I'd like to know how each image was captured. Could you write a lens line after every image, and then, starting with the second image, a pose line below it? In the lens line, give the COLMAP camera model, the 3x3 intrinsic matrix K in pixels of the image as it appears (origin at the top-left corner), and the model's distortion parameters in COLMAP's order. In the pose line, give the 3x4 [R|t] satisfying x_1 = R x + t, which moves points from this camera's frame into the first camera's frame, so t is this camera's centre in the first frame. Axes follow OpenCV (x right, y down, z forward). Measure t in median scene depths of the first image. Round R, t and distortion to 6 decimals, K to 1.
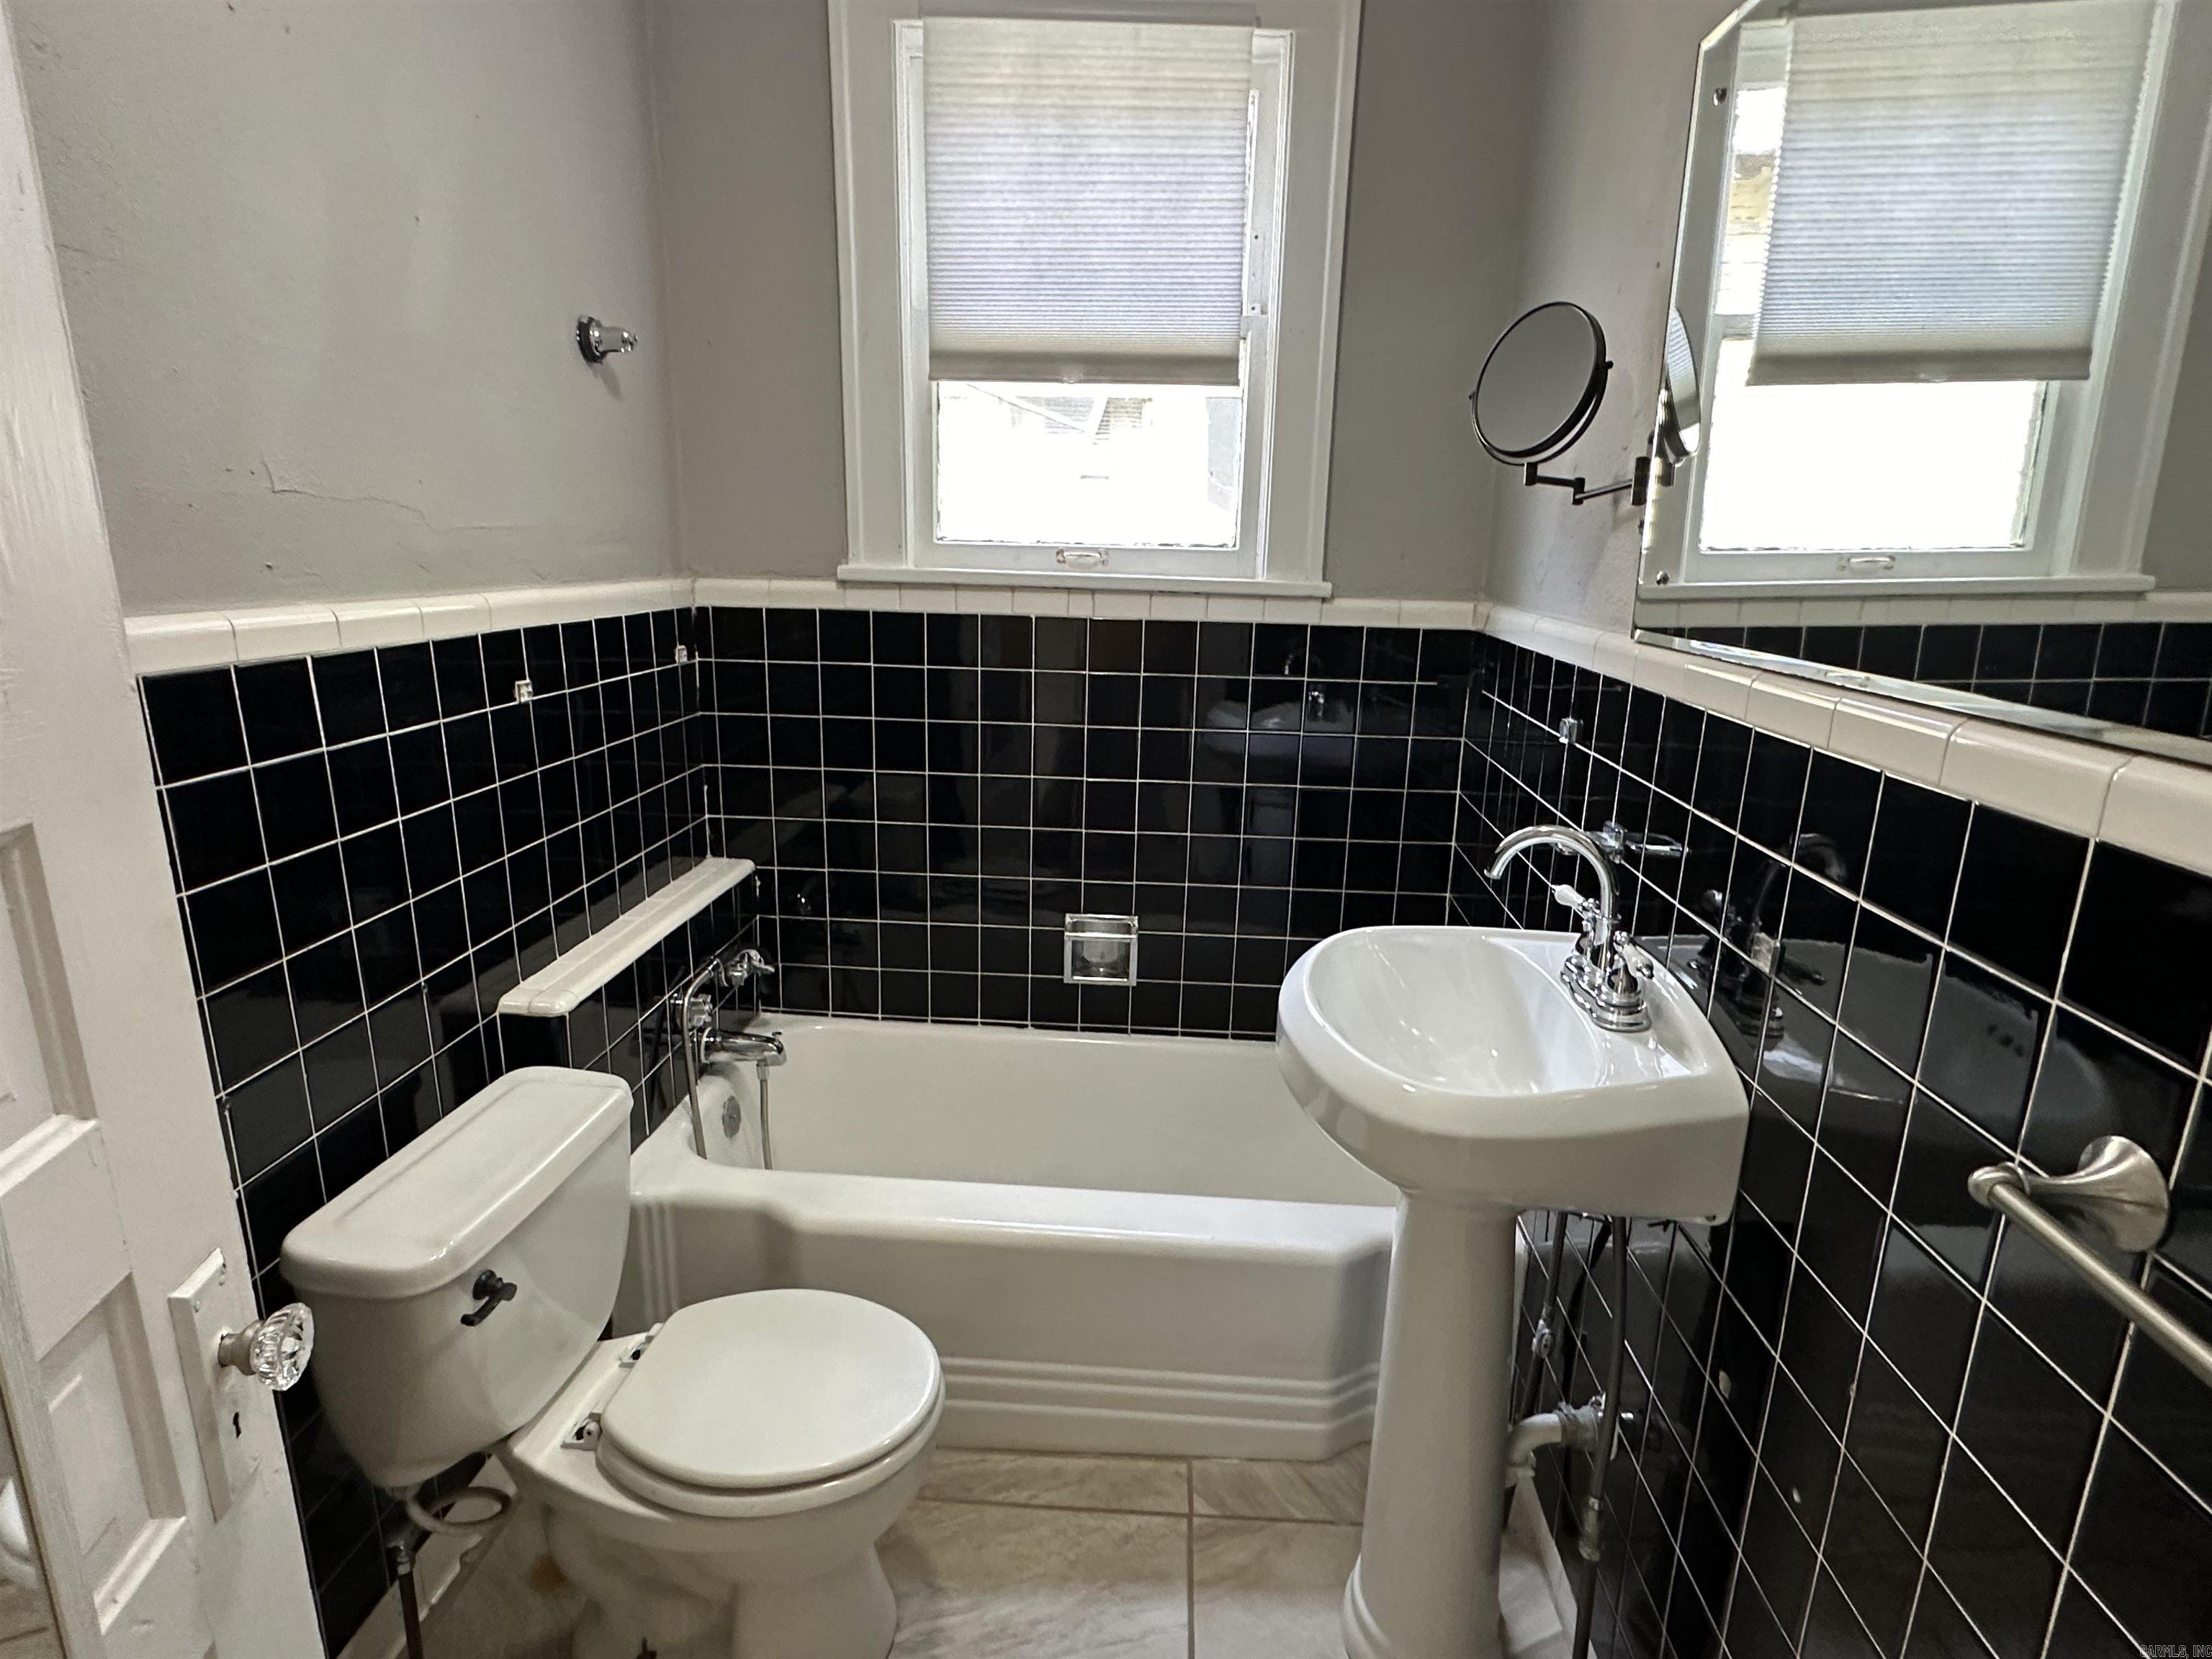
lens RADIAL K [[1164.1, 0, 1118.3], [0, 1164.1, 842.2], [0, 0, 1]] dist [-0.004935, -0.000163]
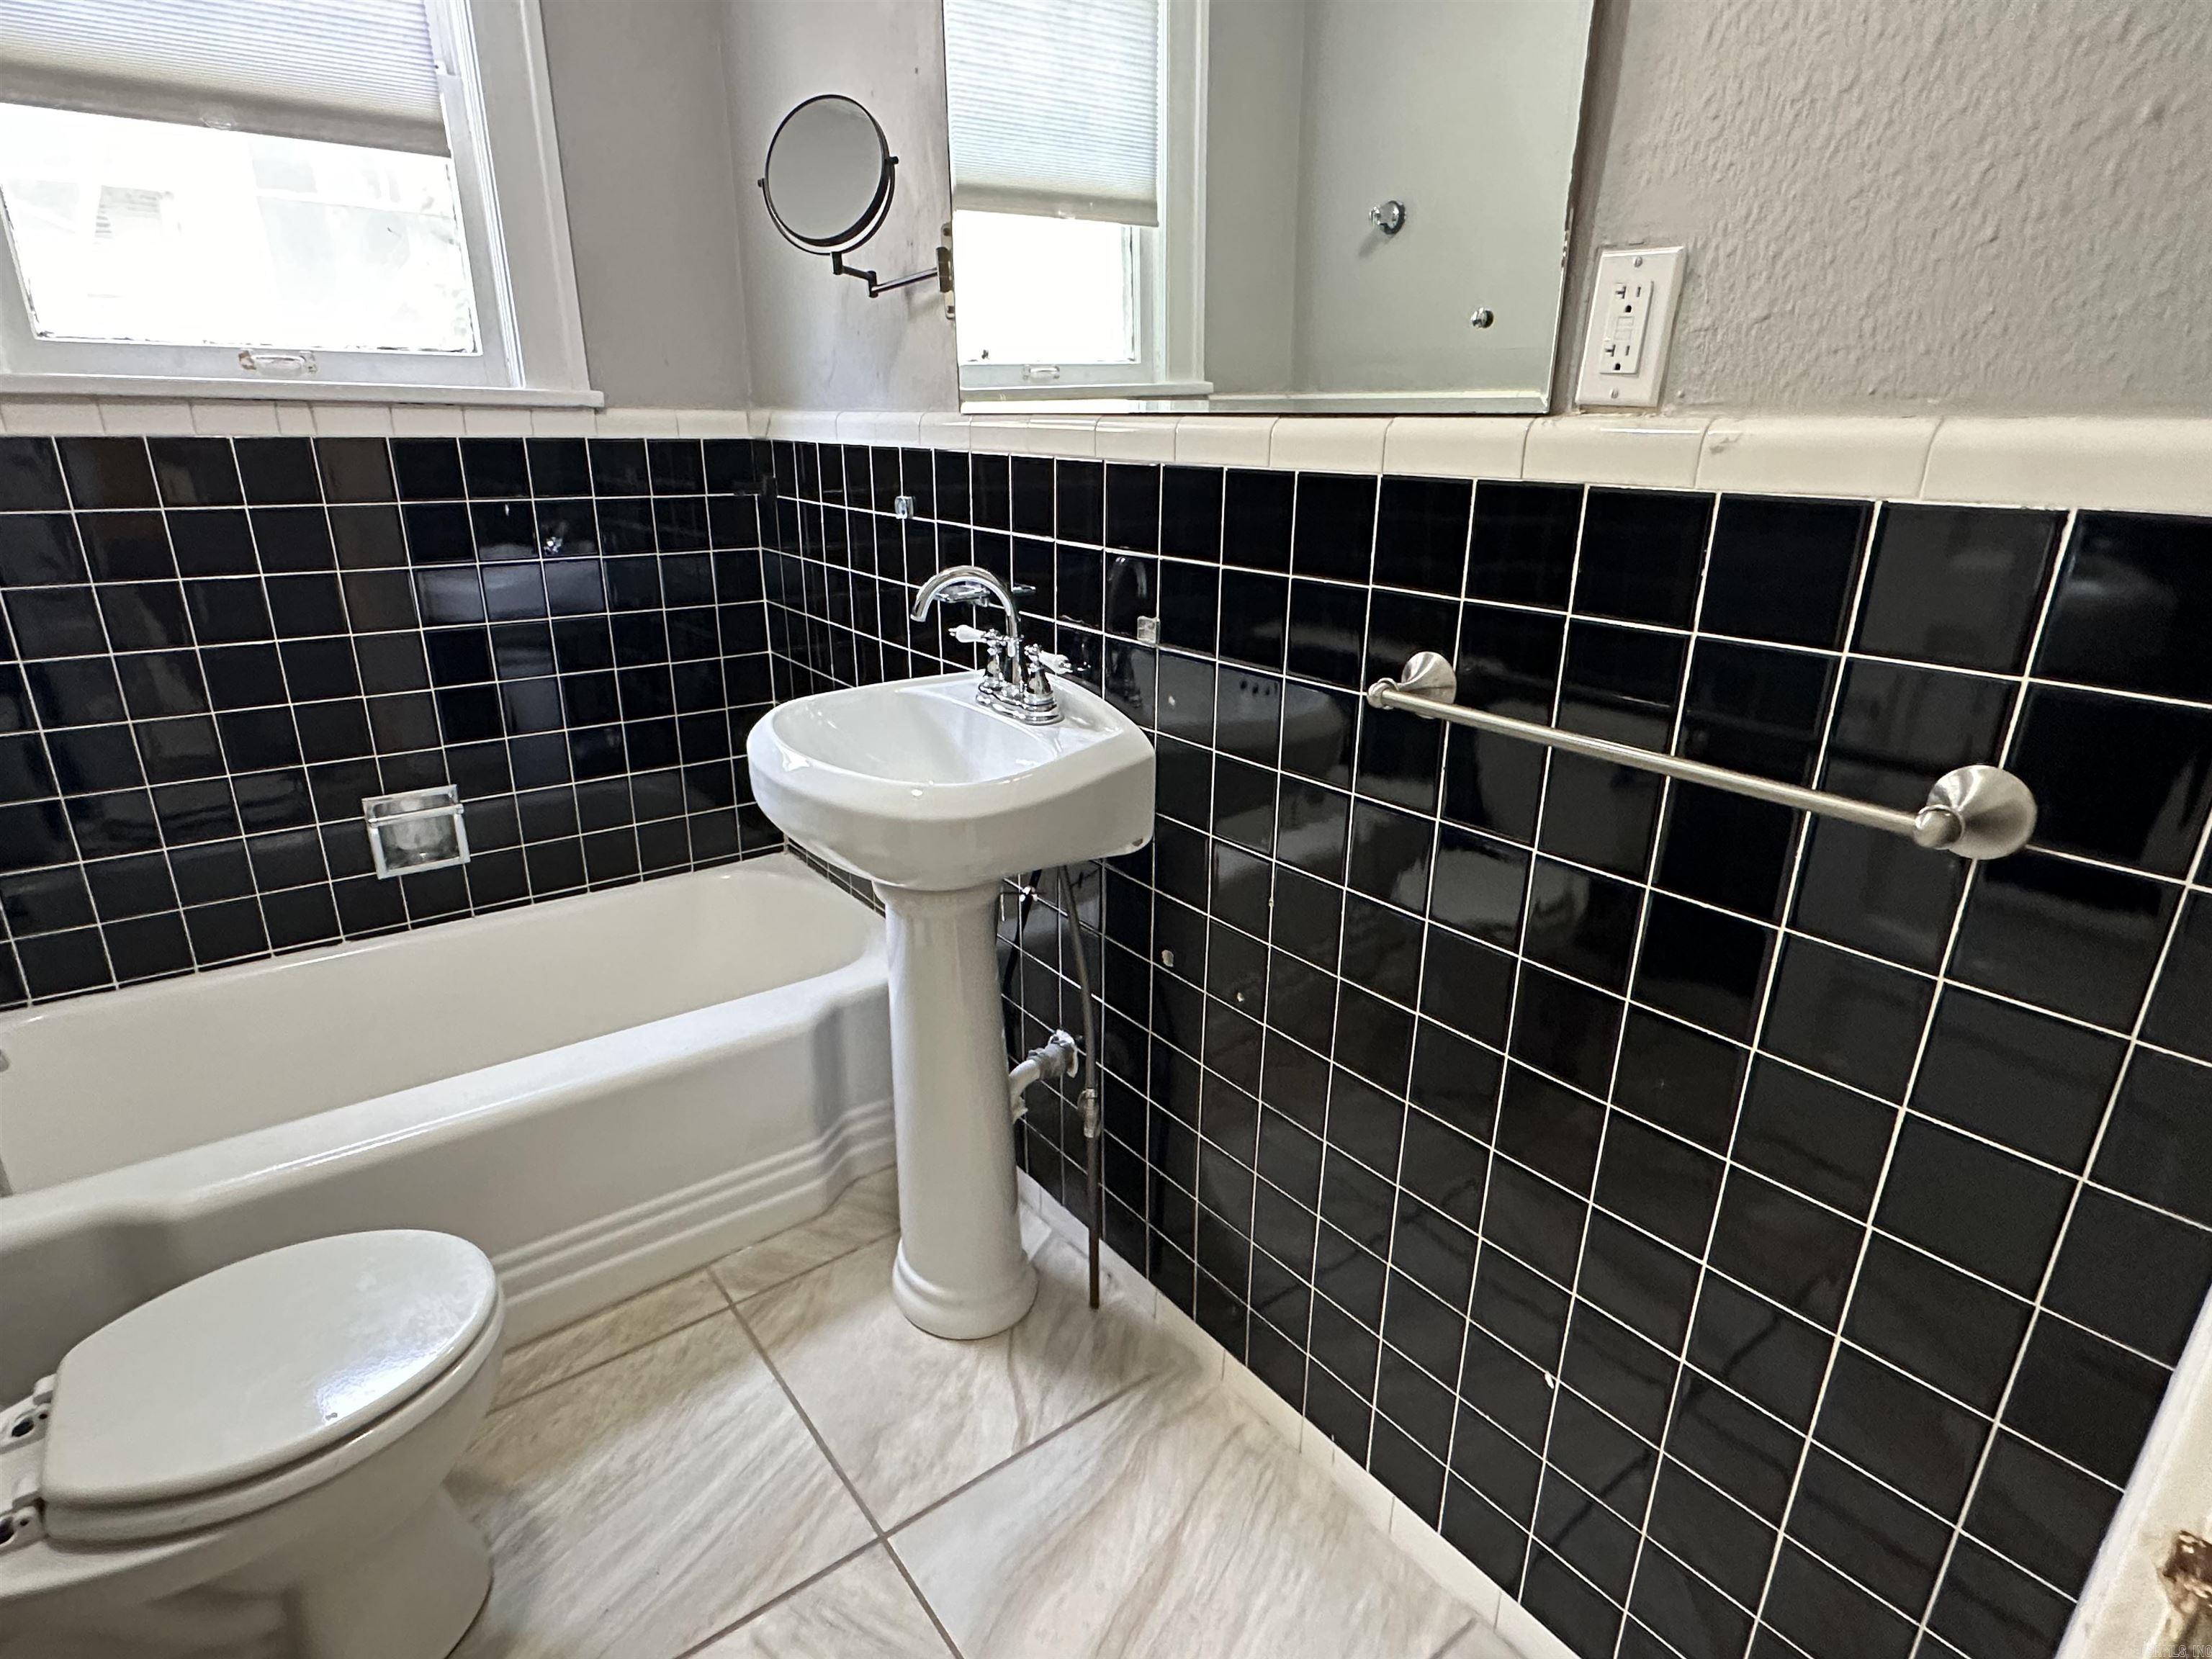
lens RADIAL K [[1164.1, 0, 1100.0], [0, 1164.1, 846.9], [0, 0, 1]] dist [-0.004935, -0.000163]
pose [[0.758423, -0.240236, 0.605872, -0.173041], [0.173206, 0.970455, 0.167981, 0.049884], [-0.628327, -0.022459, 0.777625, -0.004748]]
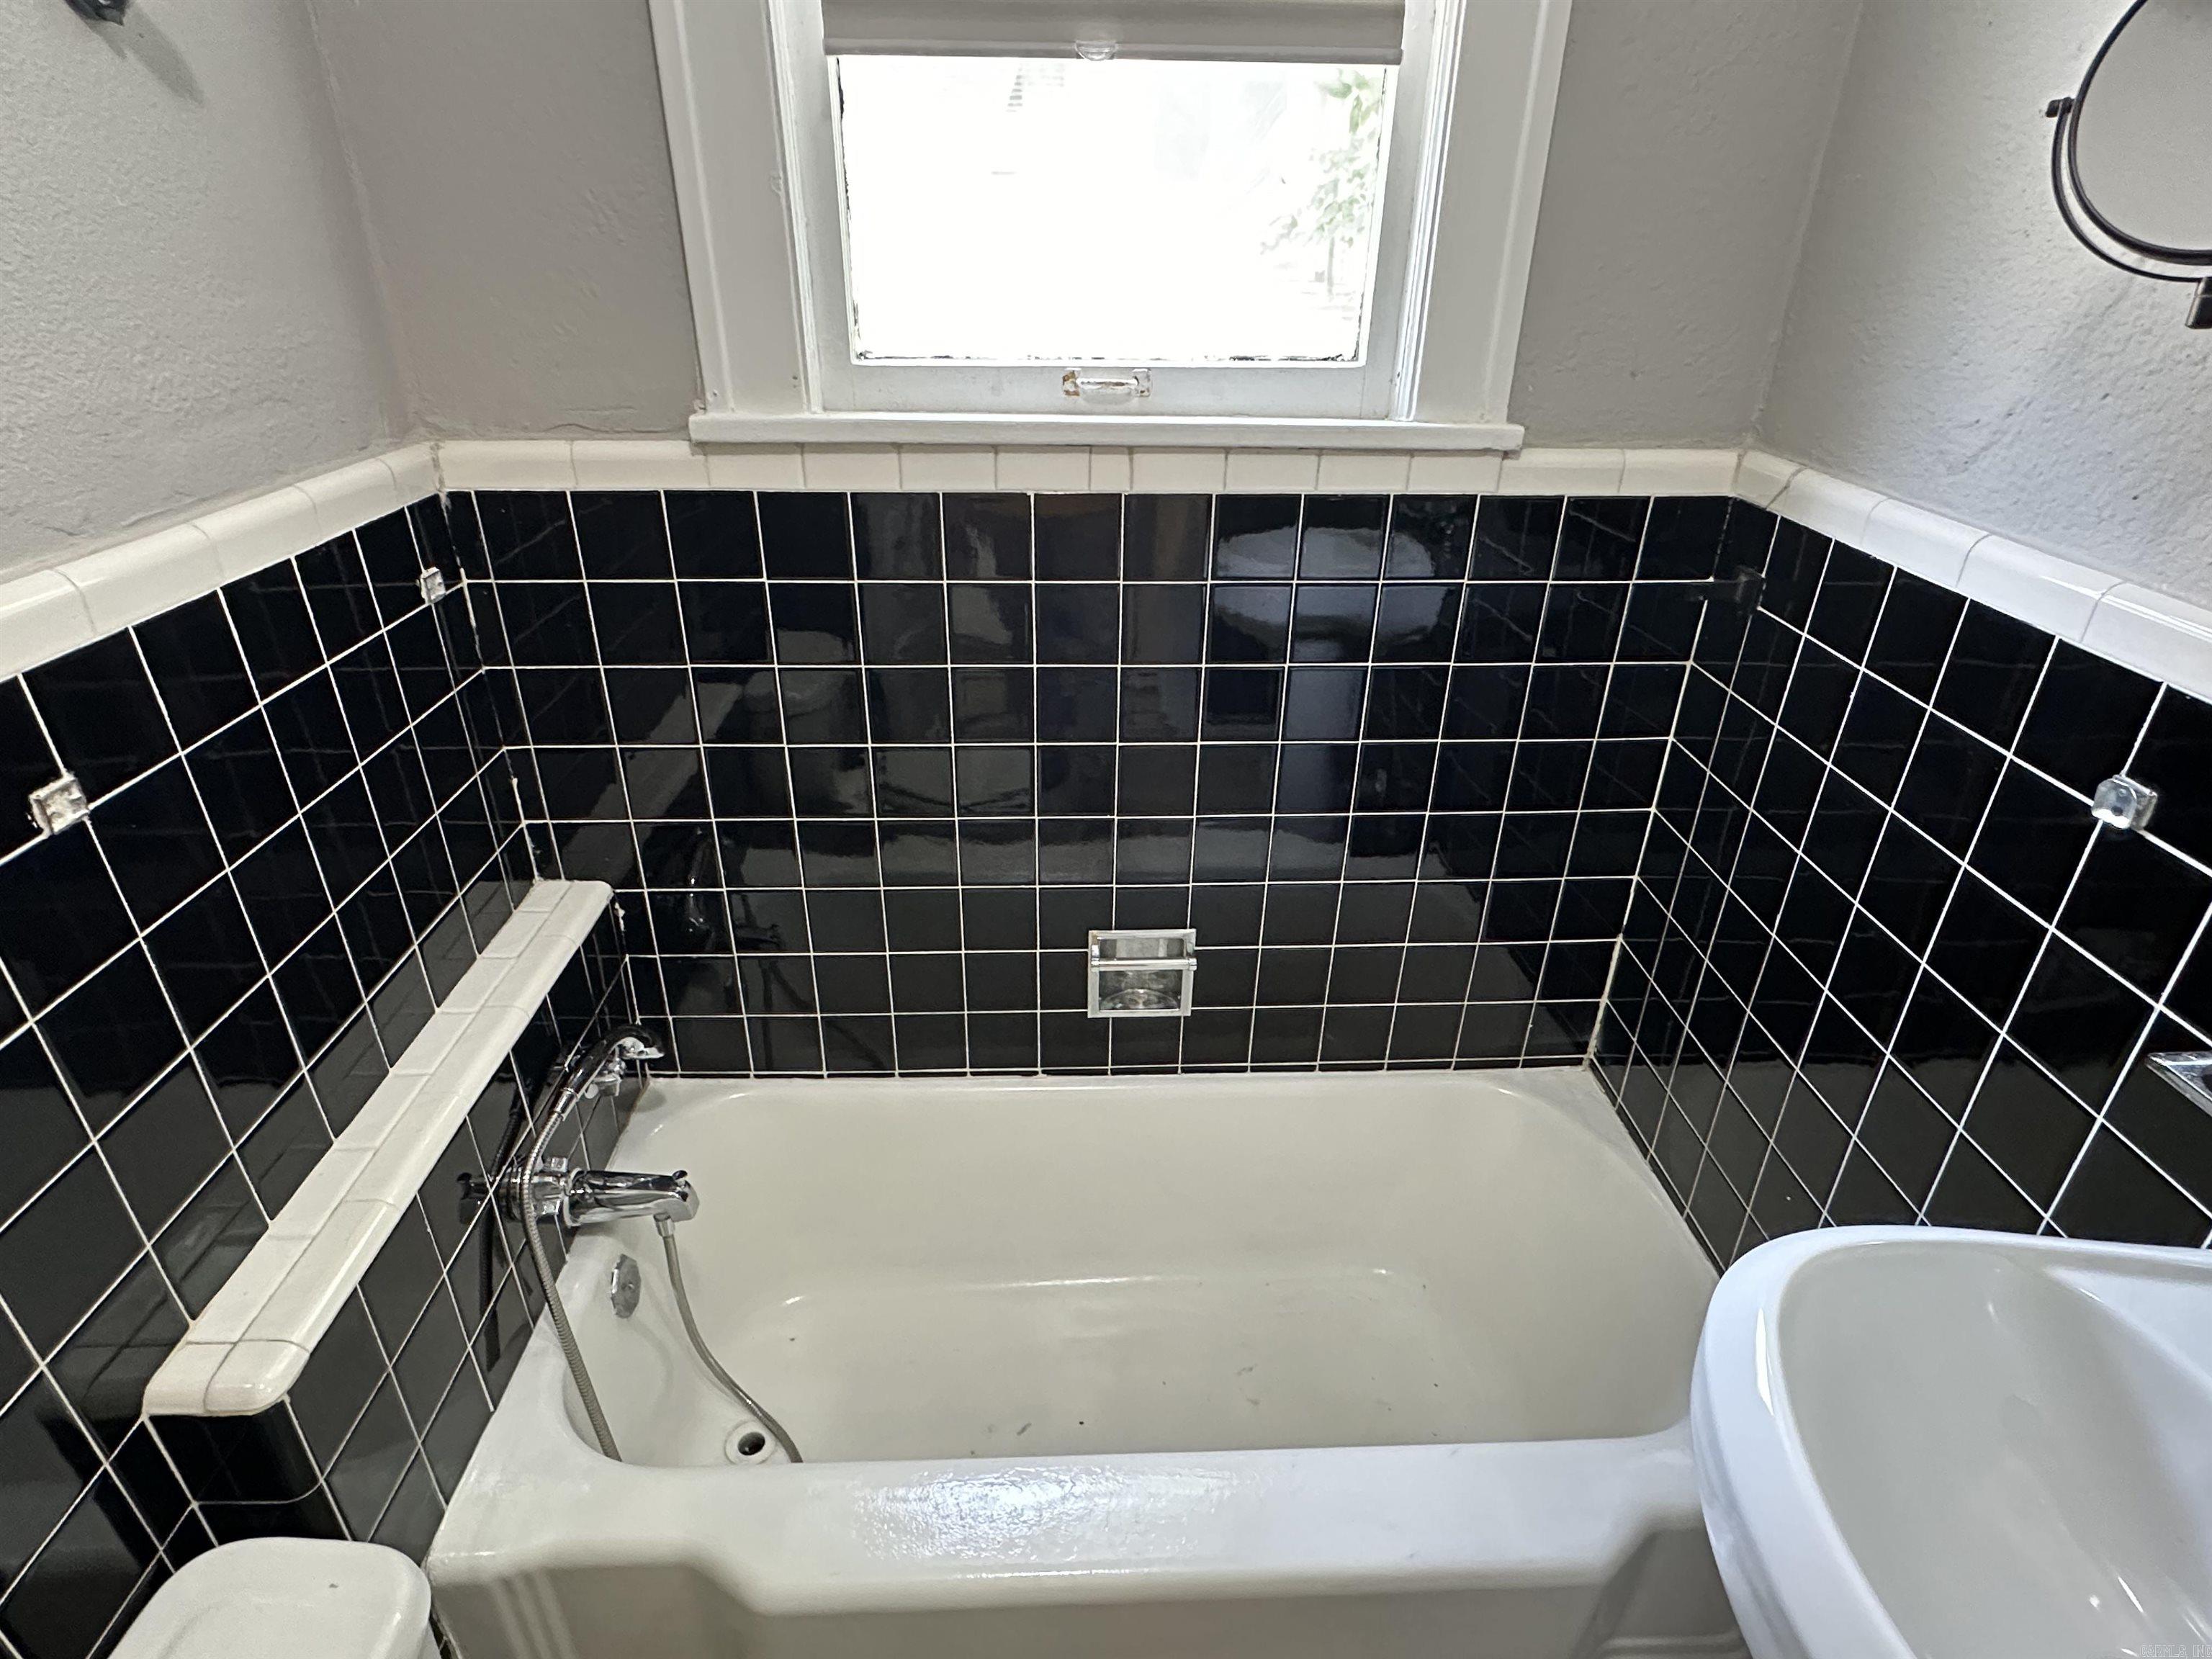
lens RADIAL K [[1164.1, 0, 1107.7], [0, 1164.1, 838.6], [0, 0, 1]] dist [-0.004935, -0.000163]
pose [[0.995507, -0.055726, 0.076554, -0.091061], [0.036577, 0.972042, 0.231941, -0.161438], [-0.087339, -0.228098, 0.969713, 0.379099]]
